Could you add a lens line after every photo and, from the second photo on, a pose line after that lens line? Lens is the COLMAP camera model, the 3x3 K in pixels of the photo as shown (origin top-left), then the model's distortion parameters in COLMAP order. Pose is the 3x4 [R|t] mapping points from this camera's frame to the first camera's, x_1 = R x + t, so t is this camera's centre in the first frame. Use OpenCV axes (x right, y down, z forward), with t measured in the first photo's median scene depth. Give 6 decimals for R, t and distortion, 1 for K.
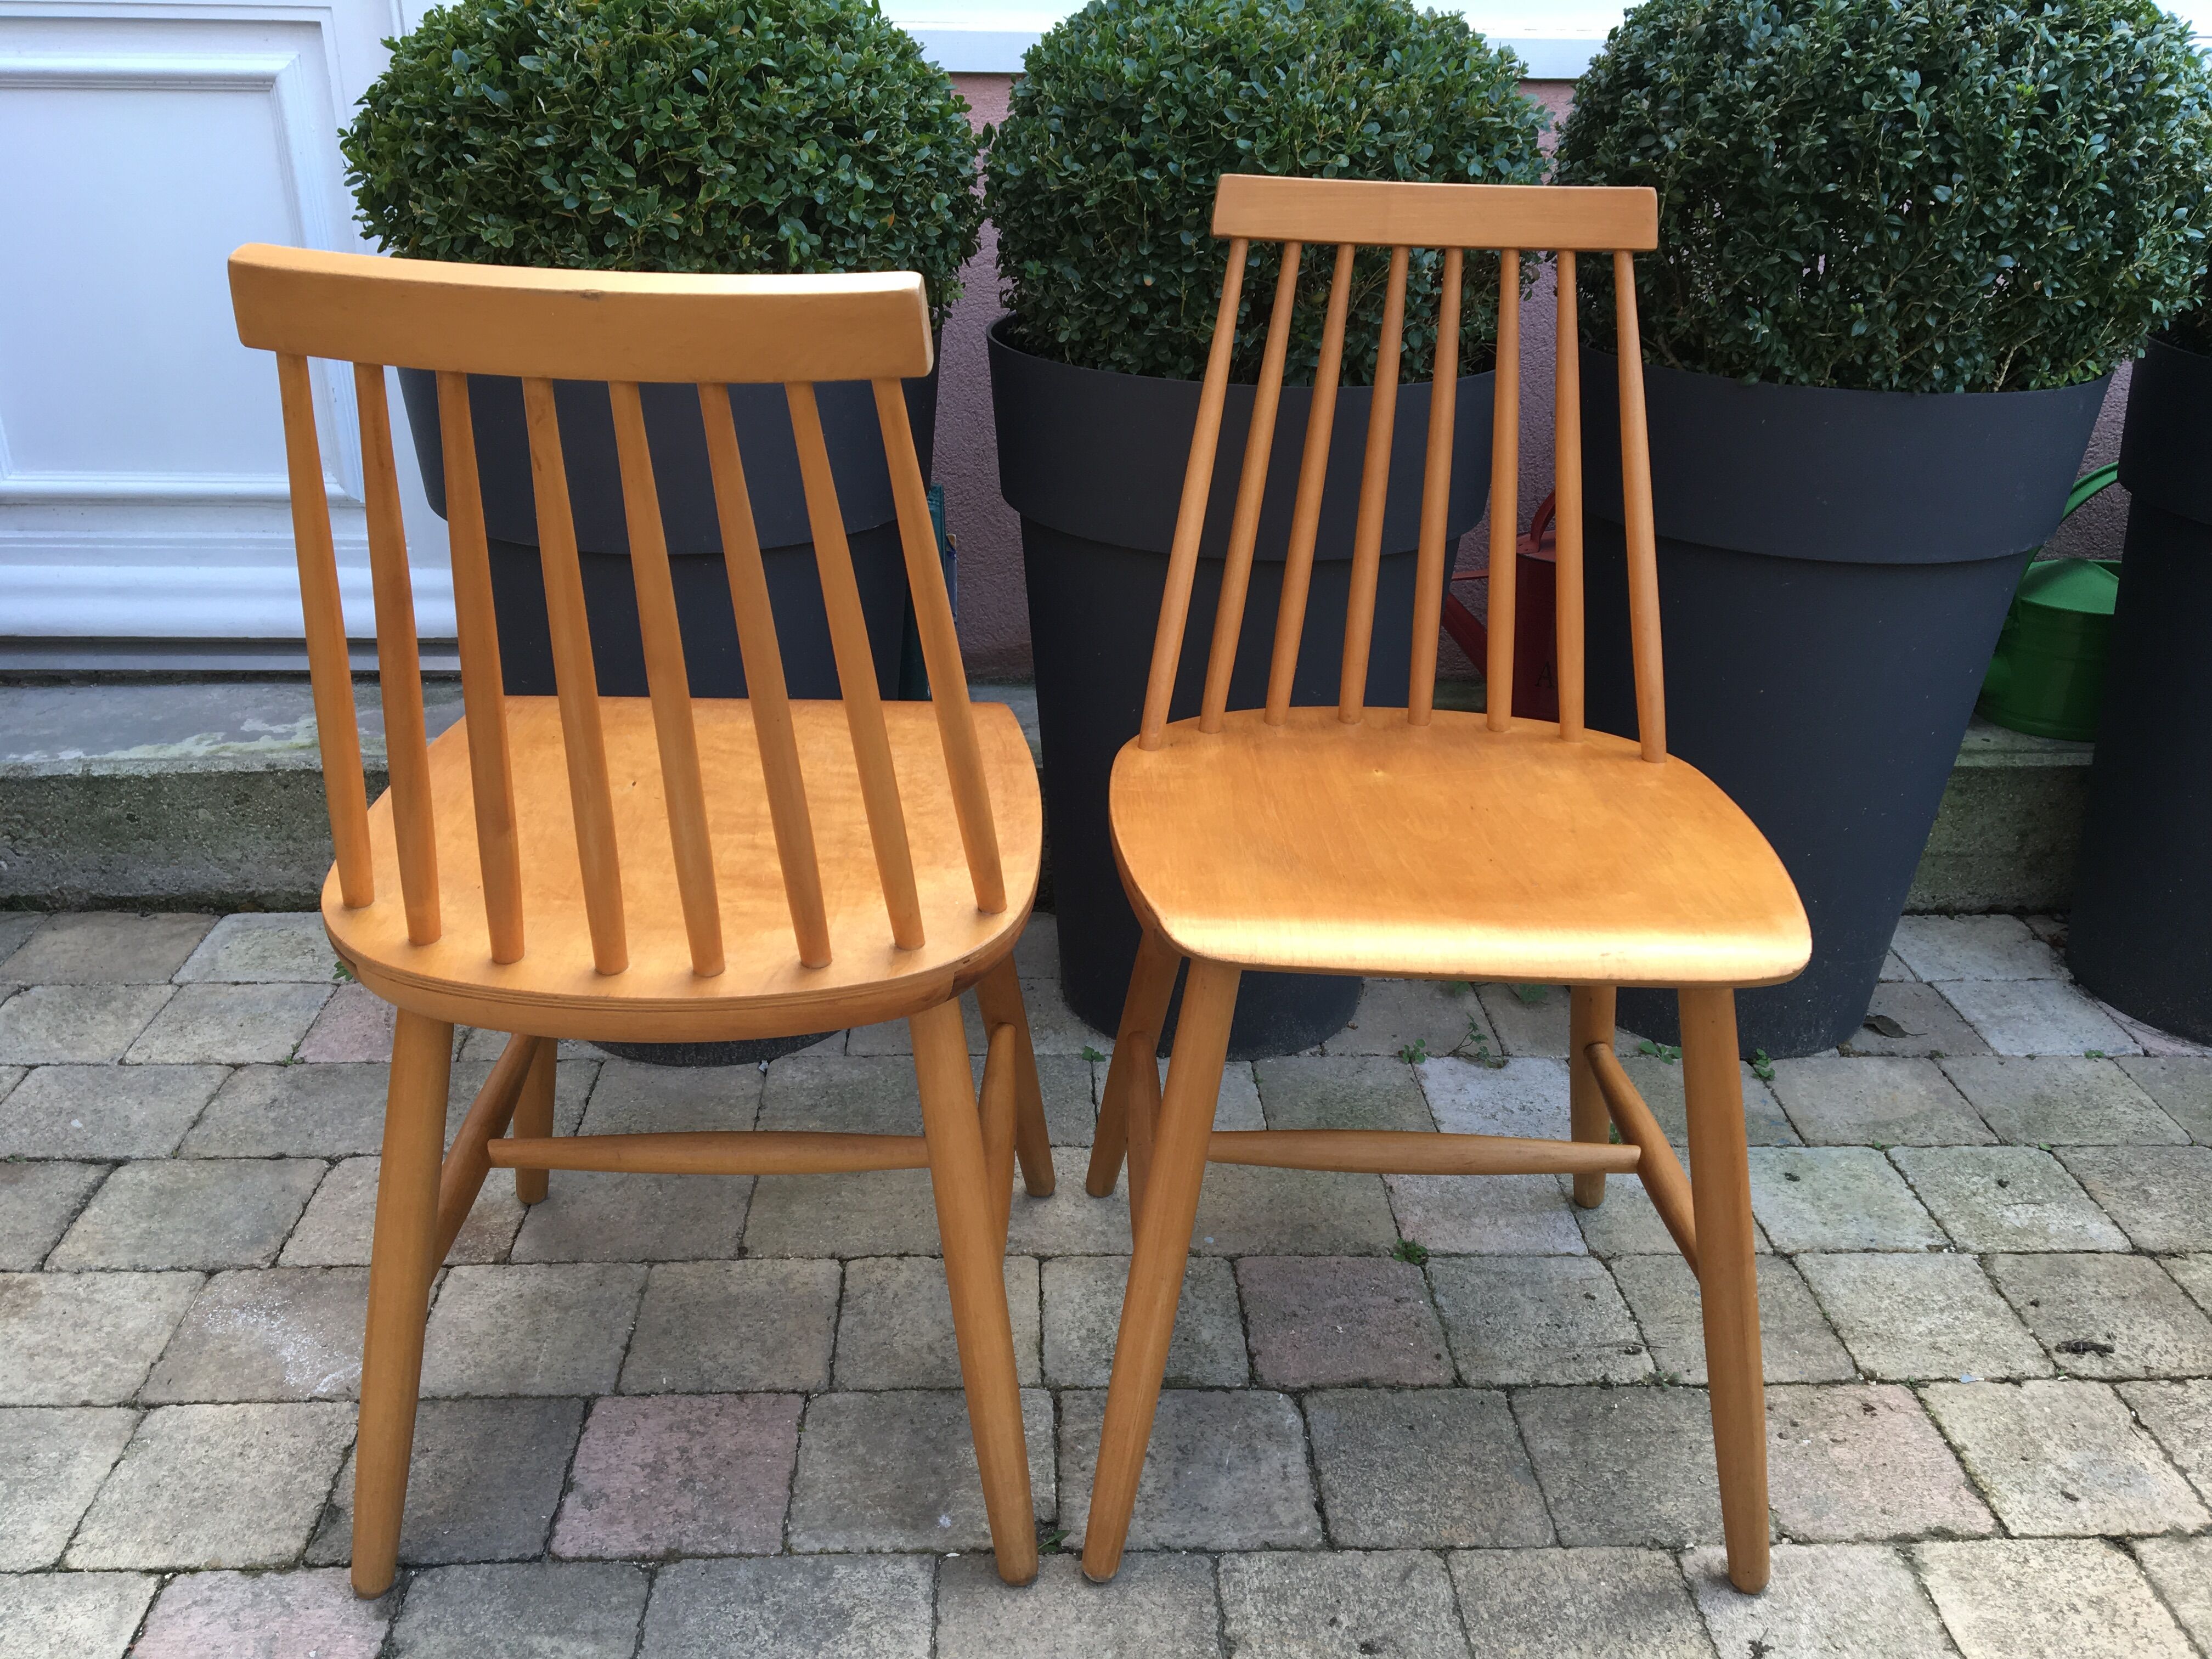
lens RADIAL K [[1858.2, 0, 1106.9], [0, 1858.2, 836.9], [0, 0, 1]] dist [0.040805, -0.049647]
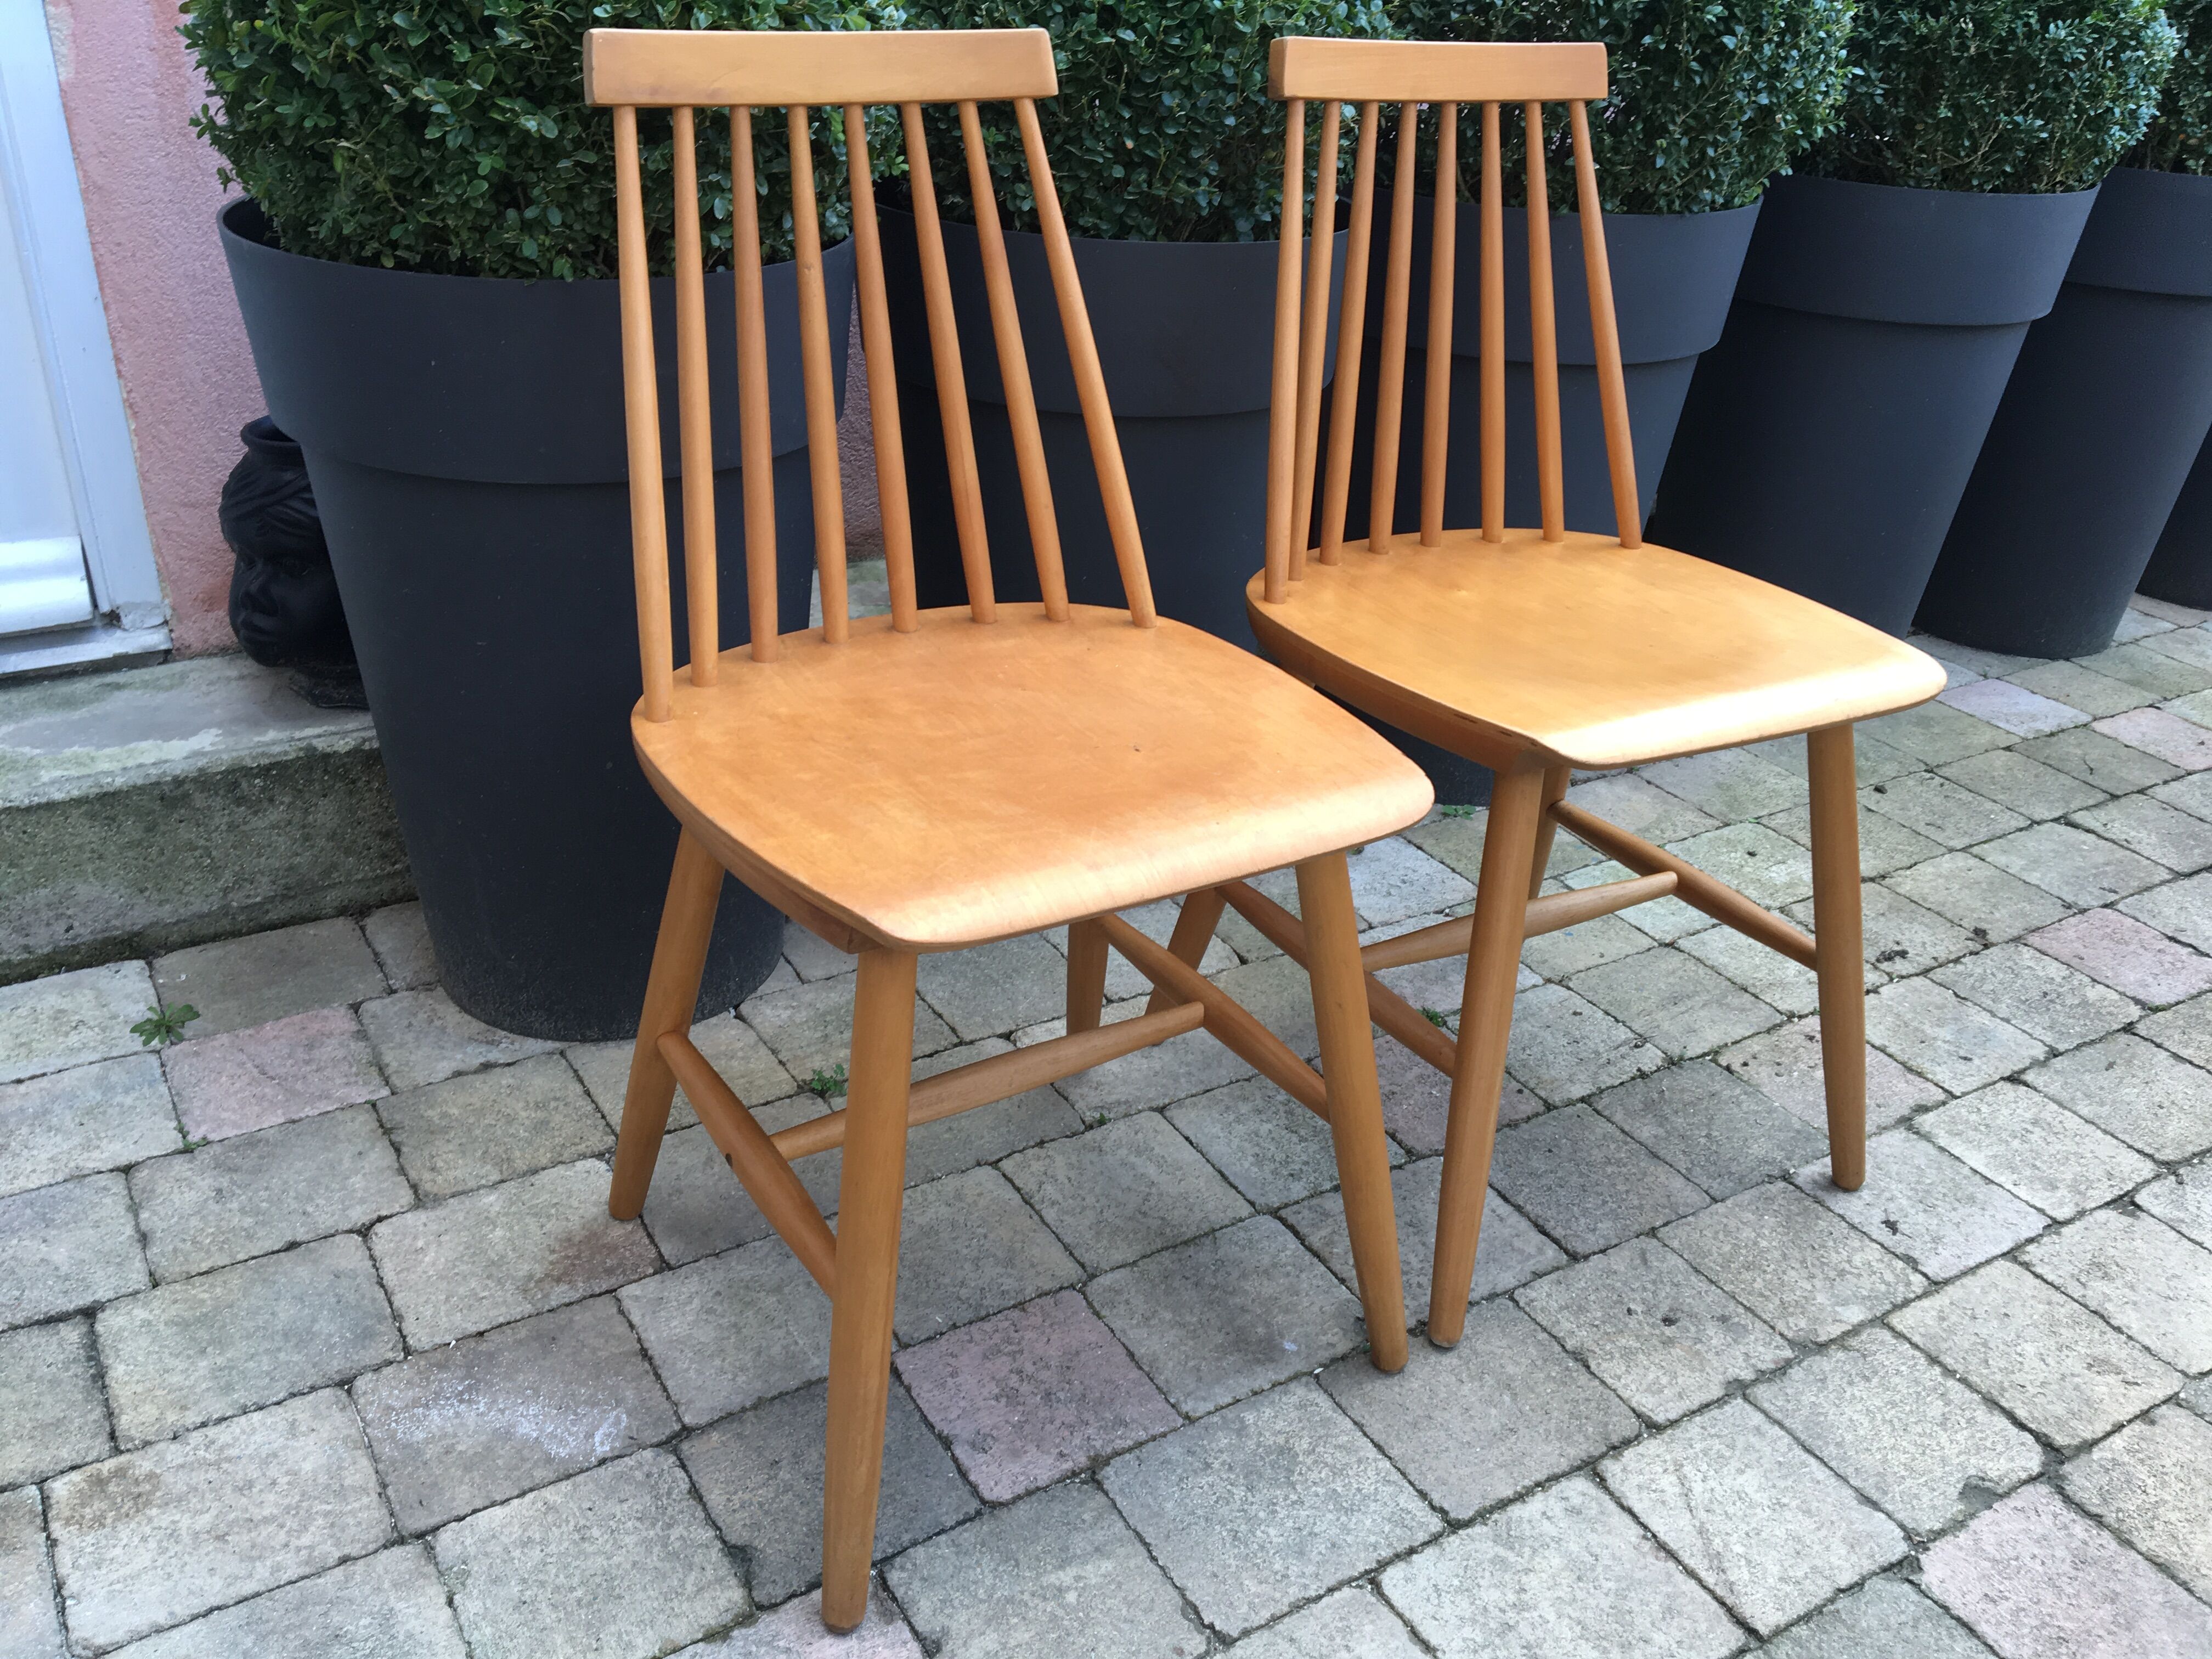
lens RADIAL K [[1858.2, 0, 1106.9], [0, 1858.2, 836.9], [0, 0, 1]] dist [0.040805, -0.049647]
pose [[0.875217, -0.204591, 0.438334, -0.528243], [0.169574, 0.978417, 0.118086, -0.055301], [-0.453033, -0.029020, 0.891021, 0.098359]]
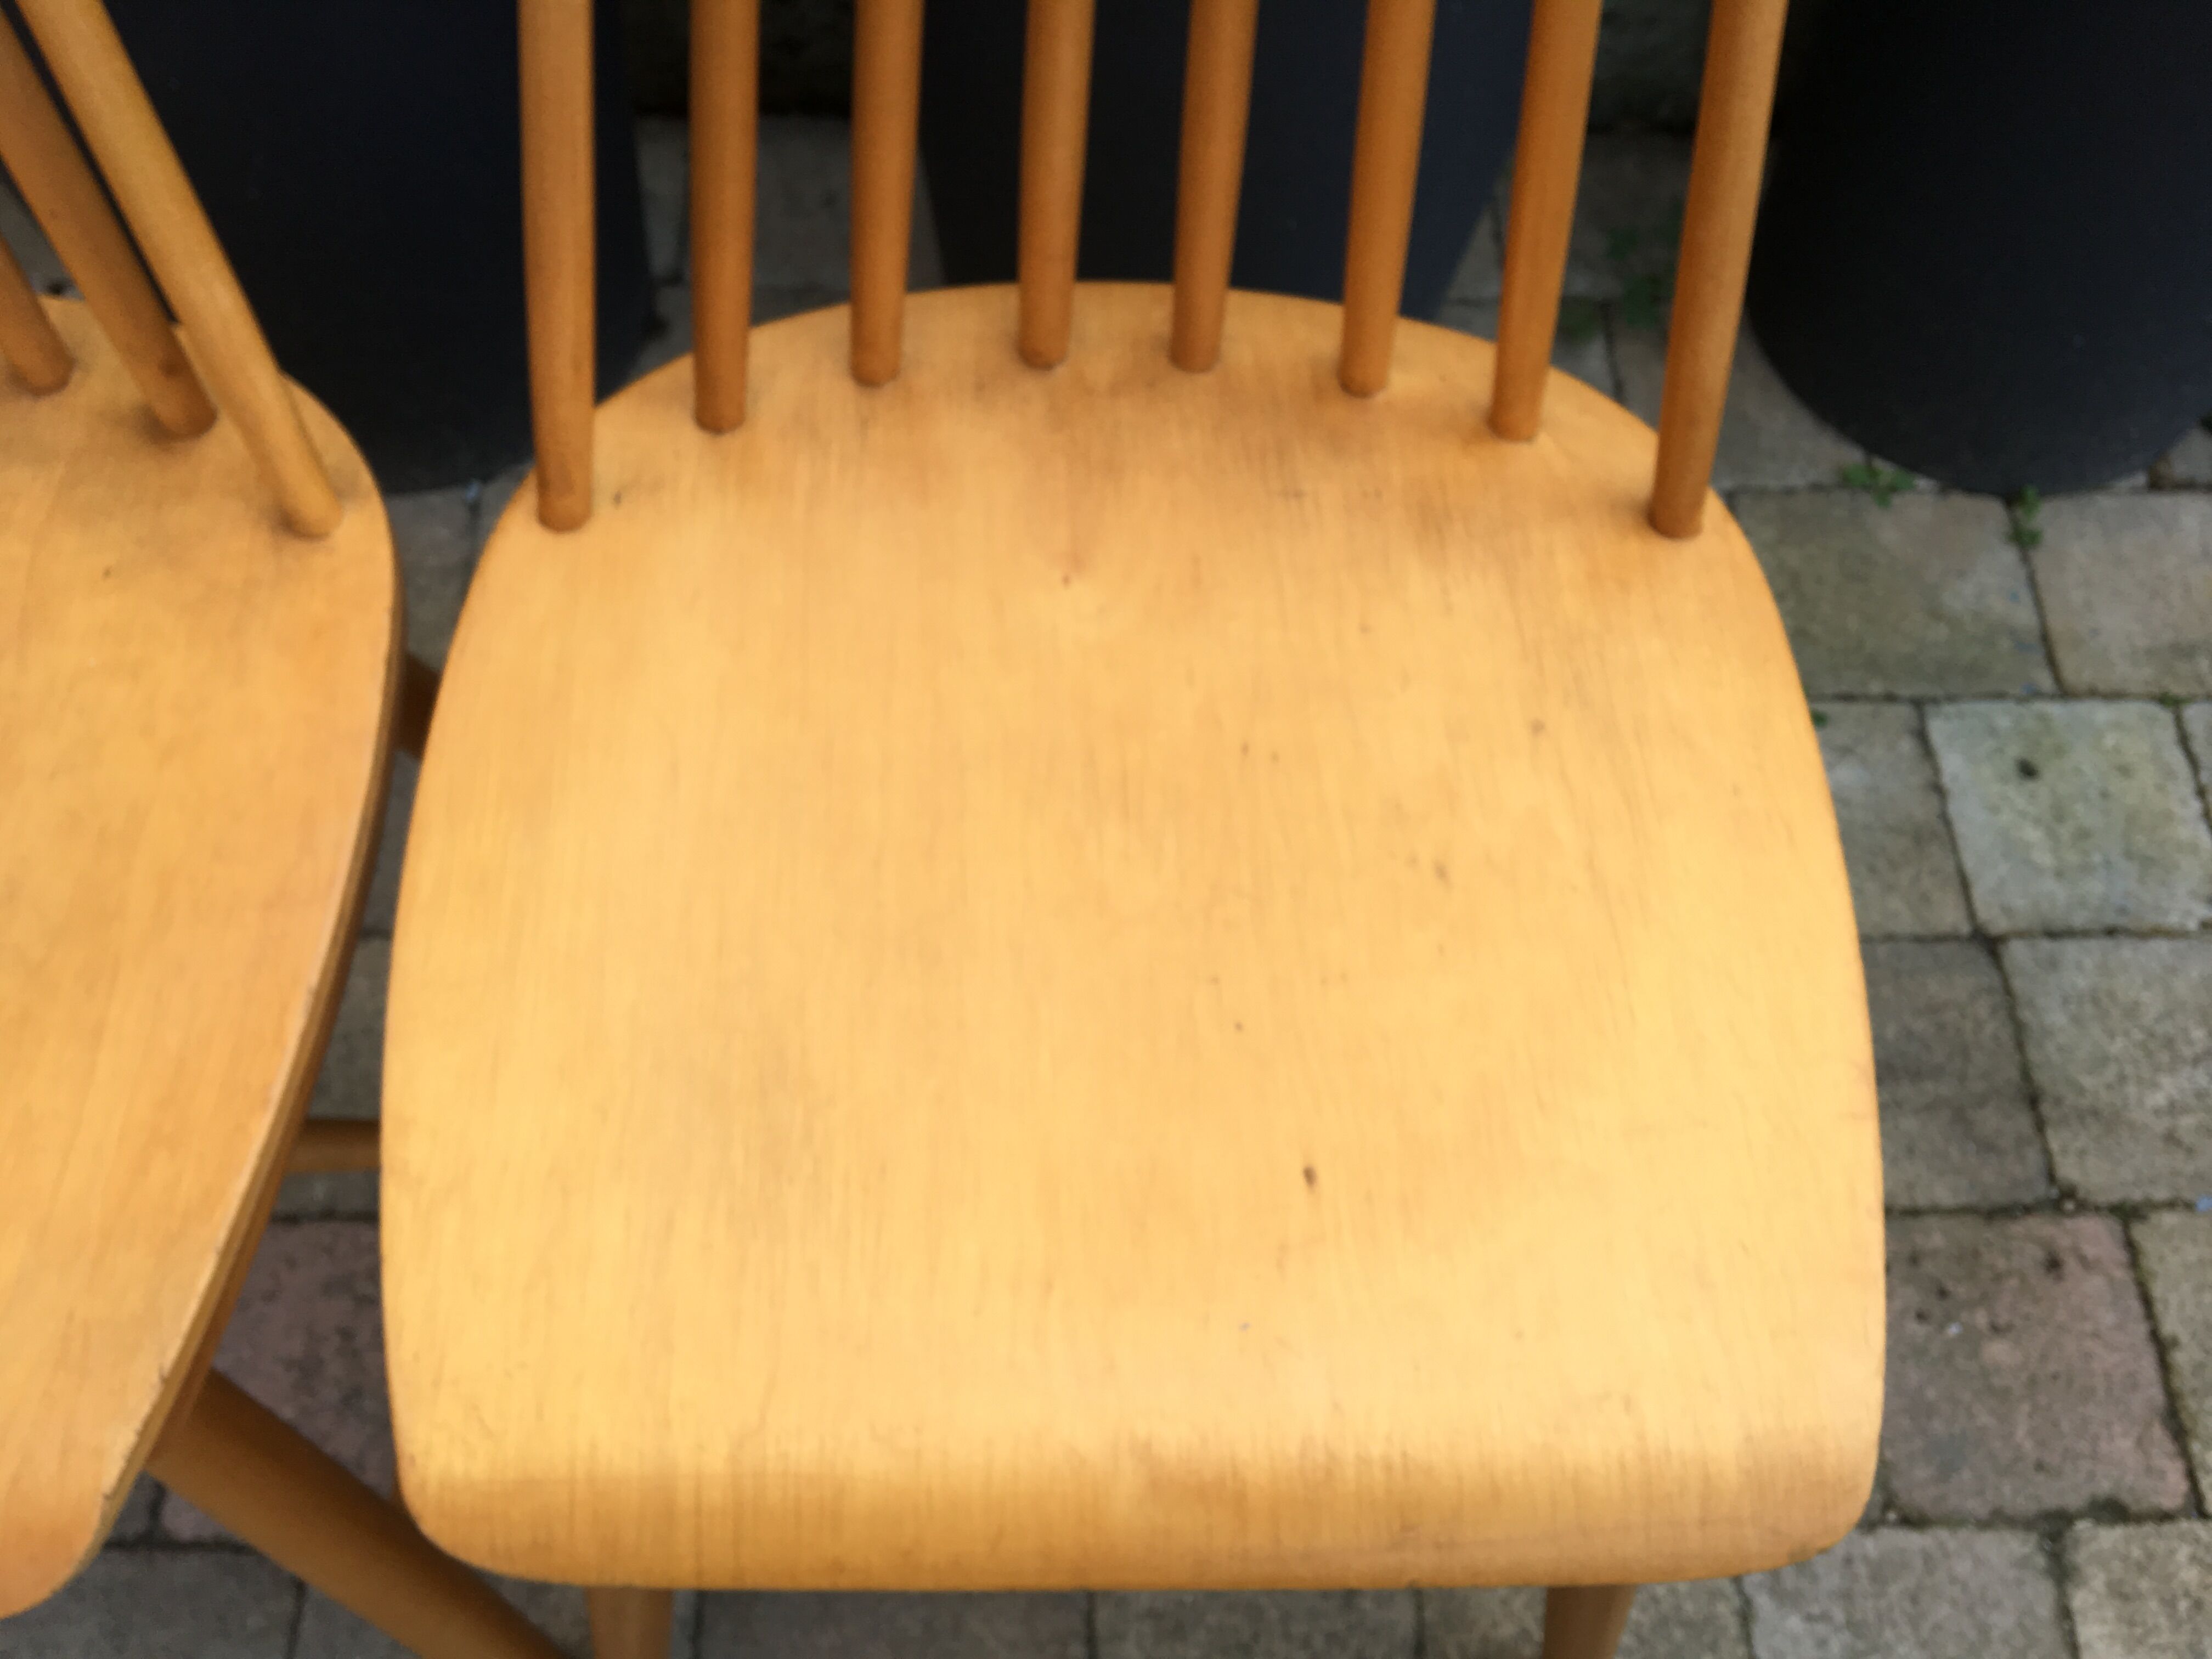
lens RADIAL K [[1887.3, 0, 1111.6], [0, 1887.3, 838.7], [0, 0, 1]] dist [0.038394, -0.063242]
pose [[0.999425, 0.033891, -0.001238, 0.050515], [-0.025834, 0.784473, 0.619625, -0.247963], [0.021971, -0.619237, 0.784897, 0.531790]]
